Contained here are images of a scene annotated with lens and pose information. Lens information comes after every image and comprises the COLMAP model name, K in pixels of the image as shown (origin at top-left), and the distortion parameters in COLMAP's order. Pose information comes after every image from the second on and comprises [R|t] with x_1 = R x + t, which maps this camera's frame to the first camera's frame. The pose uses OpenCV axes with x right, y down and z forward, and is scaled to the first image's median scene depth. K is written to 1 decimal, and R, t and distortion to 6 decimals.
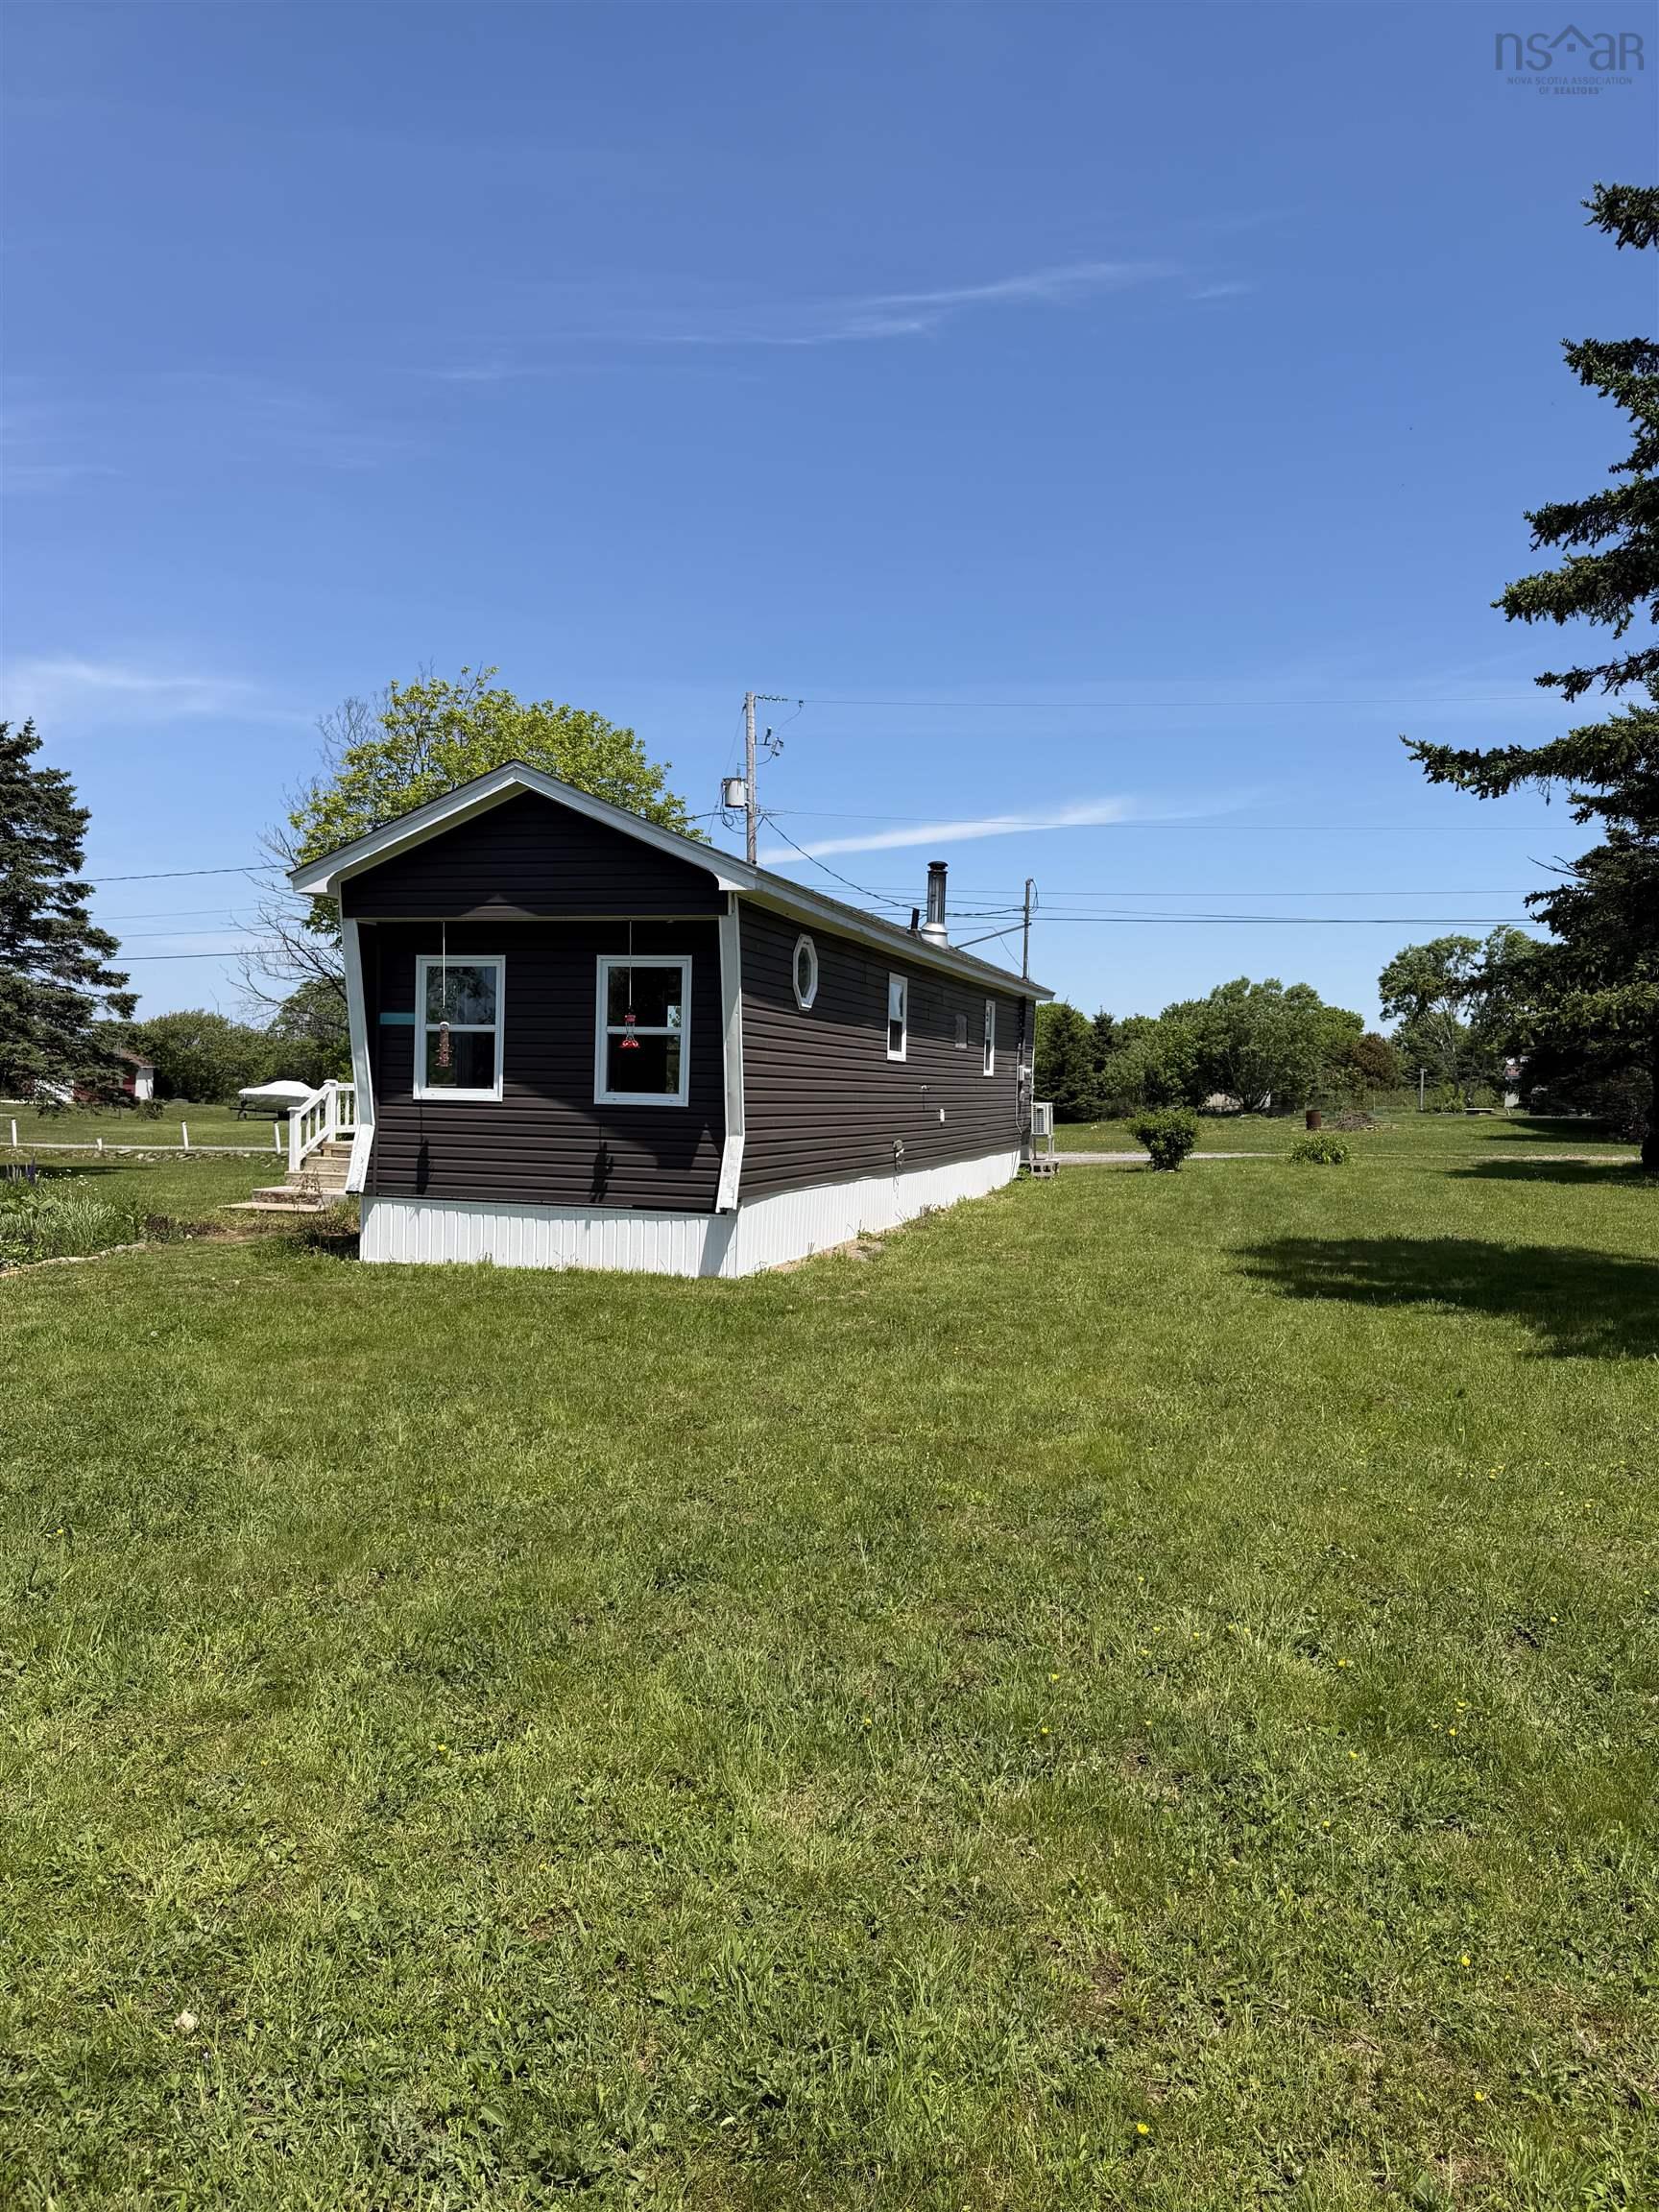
lens RADIAL K [[1533.6, 0, 829.5], [0, 1533.6, 1106.0], [0, 0, 1]] dist [0.095503, -0.115839]
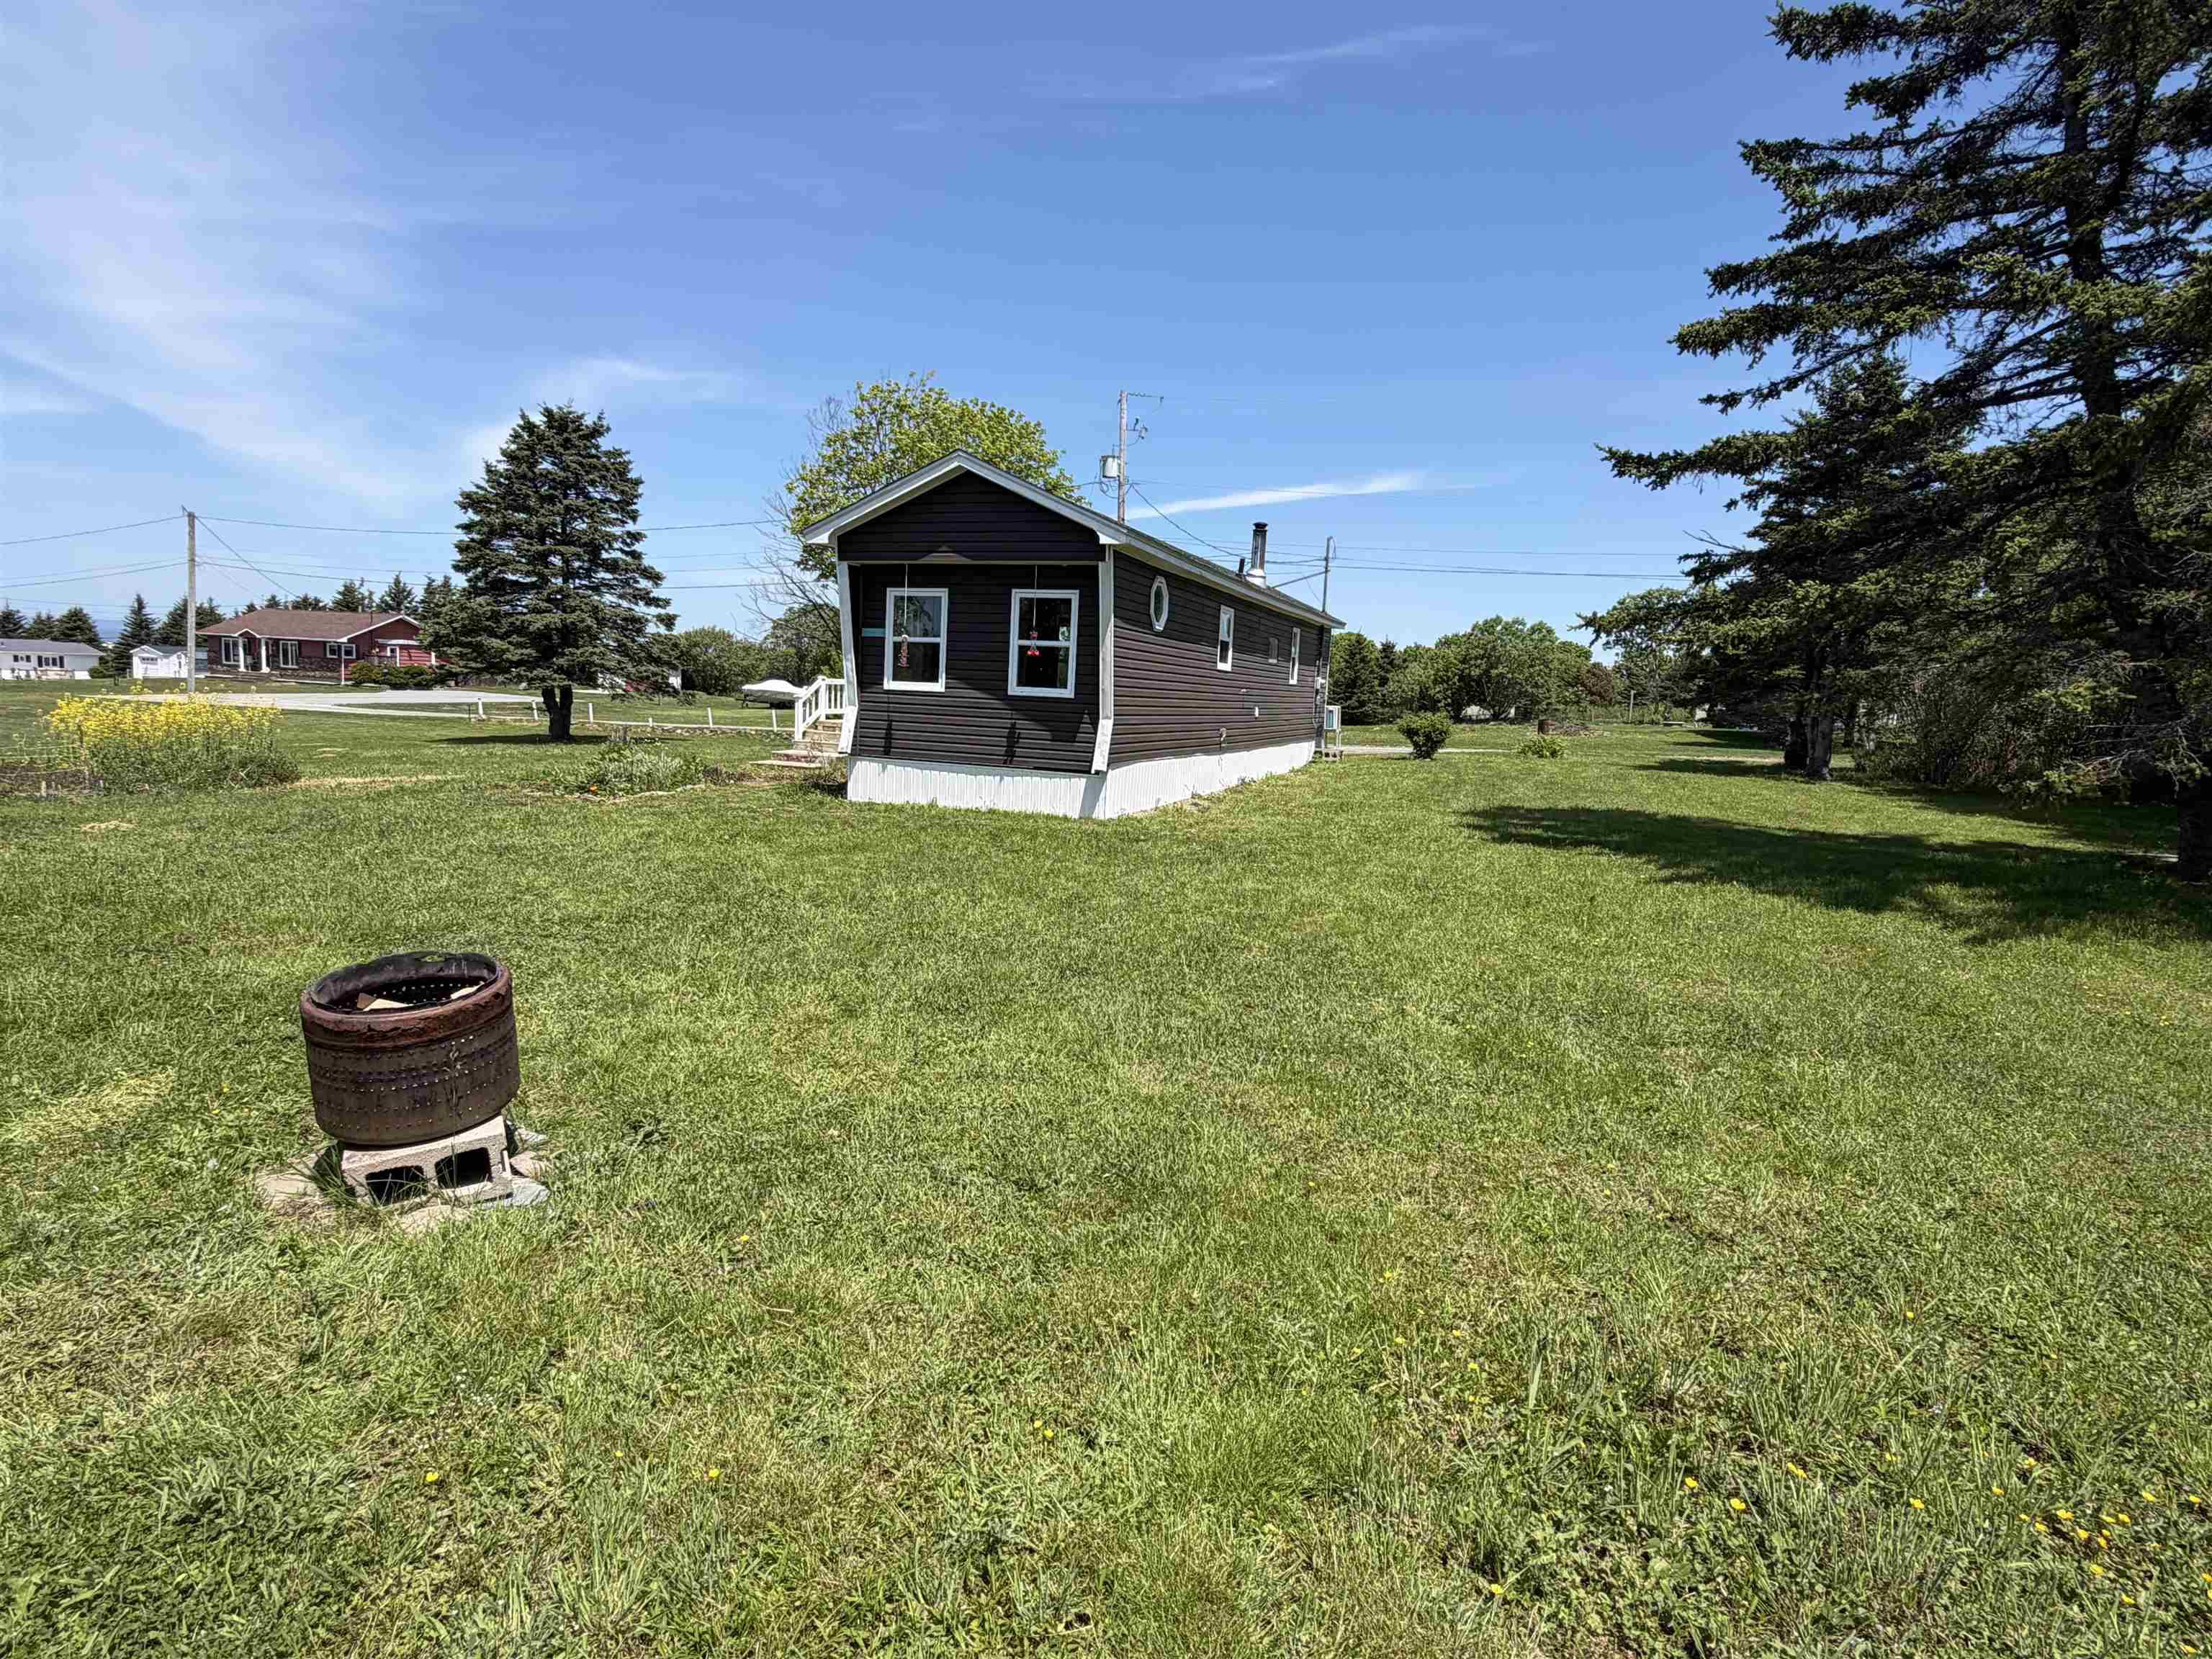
lens RADIAL K [[1169.5, 0, 1106.0], [0, 1169.5, 829.5], [0, 0, 1]] dist [-0.014885, 0.000763]
pose [[0.998039, 0.028284, -0.055840, 0.001073], [-0.022377, 0.994355, 0.103714, 0.007635], [0.058459, -0.102261, 0.993038, -0.076148]]
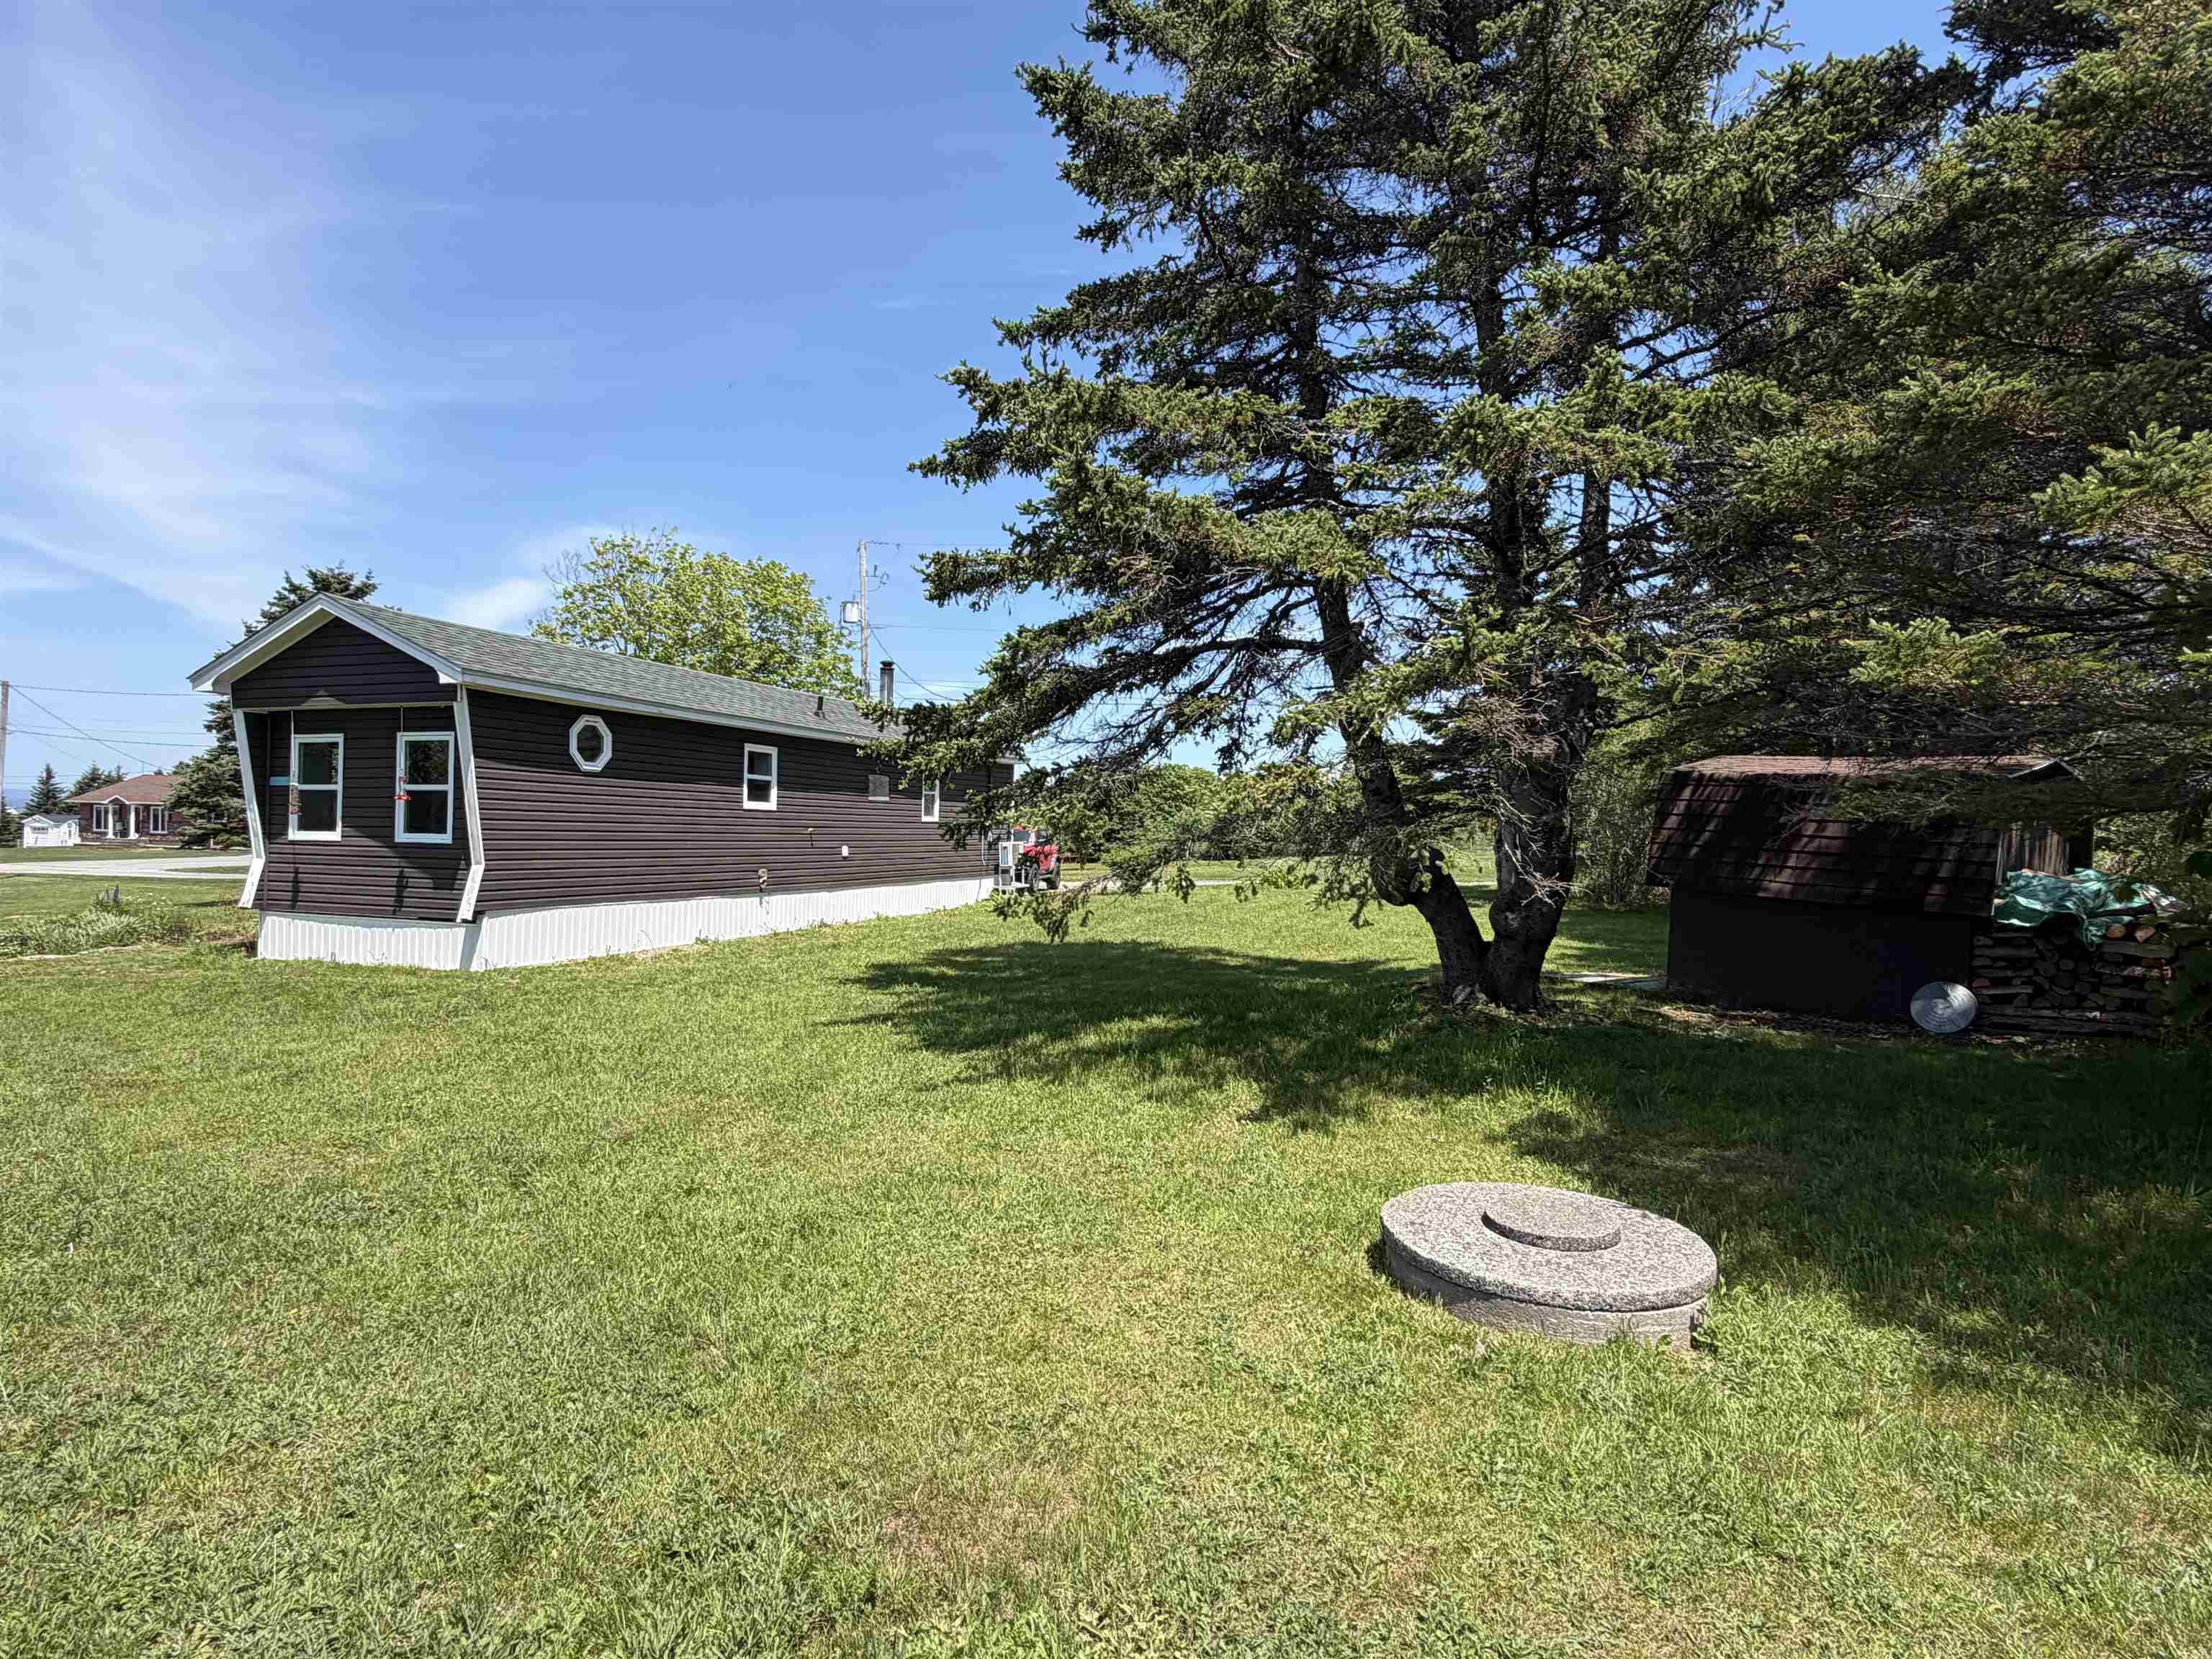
lens RADIAL K [[1170.5, 0, 1106.0], [0, 1170.5, 829.5], [0, 0, 1]] dist [0.005561, -0.000321]
pose [[0.998526, -0.007710, -0.053727, 0.480625], [0.006781, 0.999825, -0.017446, 0.009008], [0.053852, 0.017056, 0.998403, 0.002960]]
